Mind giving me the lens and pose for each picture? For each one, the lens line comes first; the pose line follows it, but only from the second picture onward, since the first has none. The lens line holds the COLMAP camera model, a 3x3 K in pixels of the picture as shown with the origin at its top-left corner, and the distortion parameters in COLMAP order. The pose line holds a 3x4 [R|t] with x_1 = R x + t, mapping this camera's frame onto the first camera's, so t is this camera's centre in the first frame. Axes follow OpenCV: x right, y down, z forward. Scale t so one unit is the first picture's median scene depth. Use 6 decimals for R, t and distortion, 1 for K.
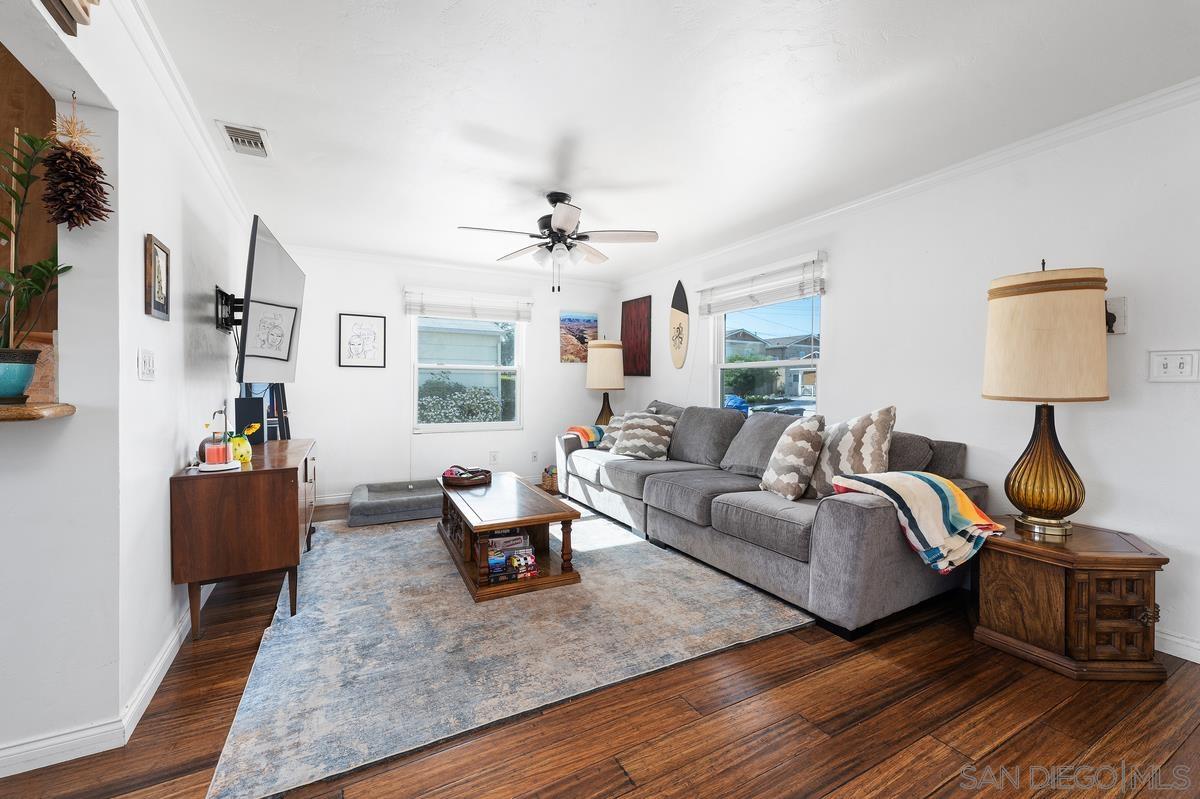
lens RADIAL K [[492.2, 0, 600.3], [0, 492.2, 391.7], [0, 0, 1]] dist [-0.000127, -0.000984]
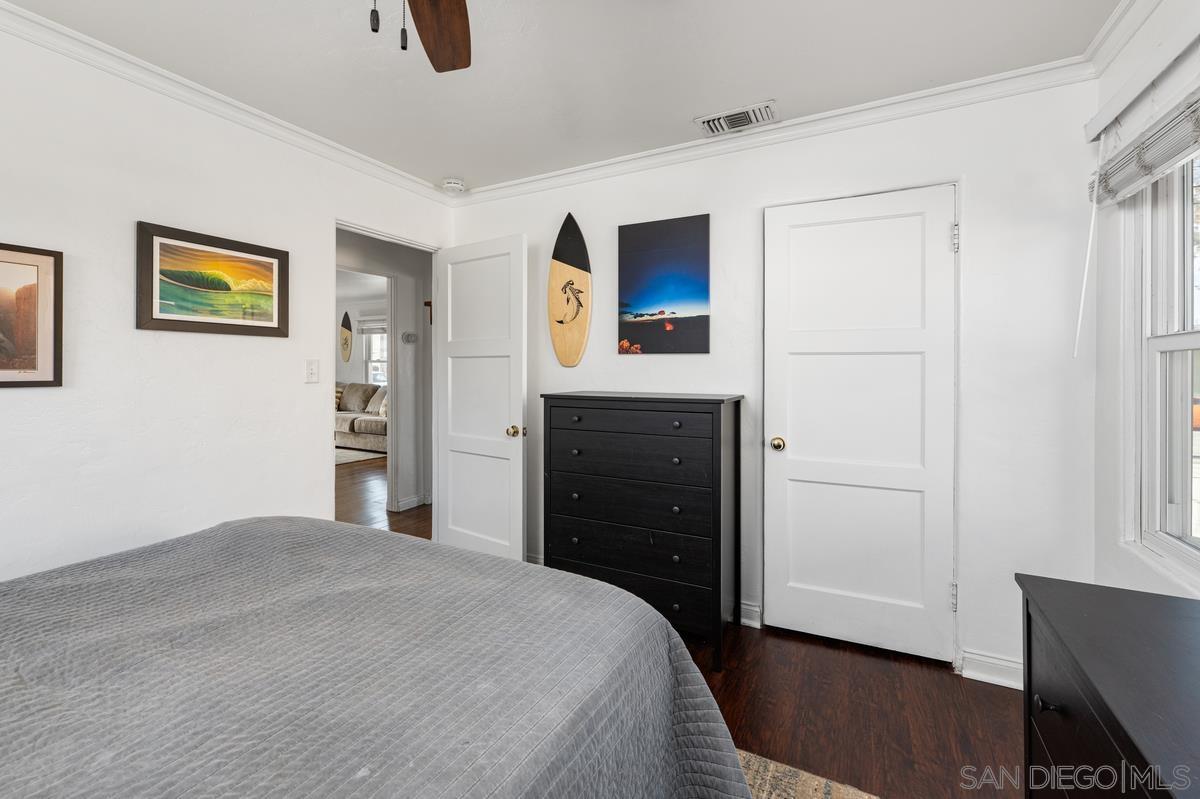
lens RADIAL K [[492.2, 0, 595.6], [0, 492.2, 369.8], [0, 0, 1]] dist [-0.000127, -0.000984]
pose [[0.830717, 0.004020, 0.556680, -0.088099], [-0.001454, 0.999986, -0.005050, -0.011519], [-0.556693, 0.003386, 0.830711, -1.079919]]
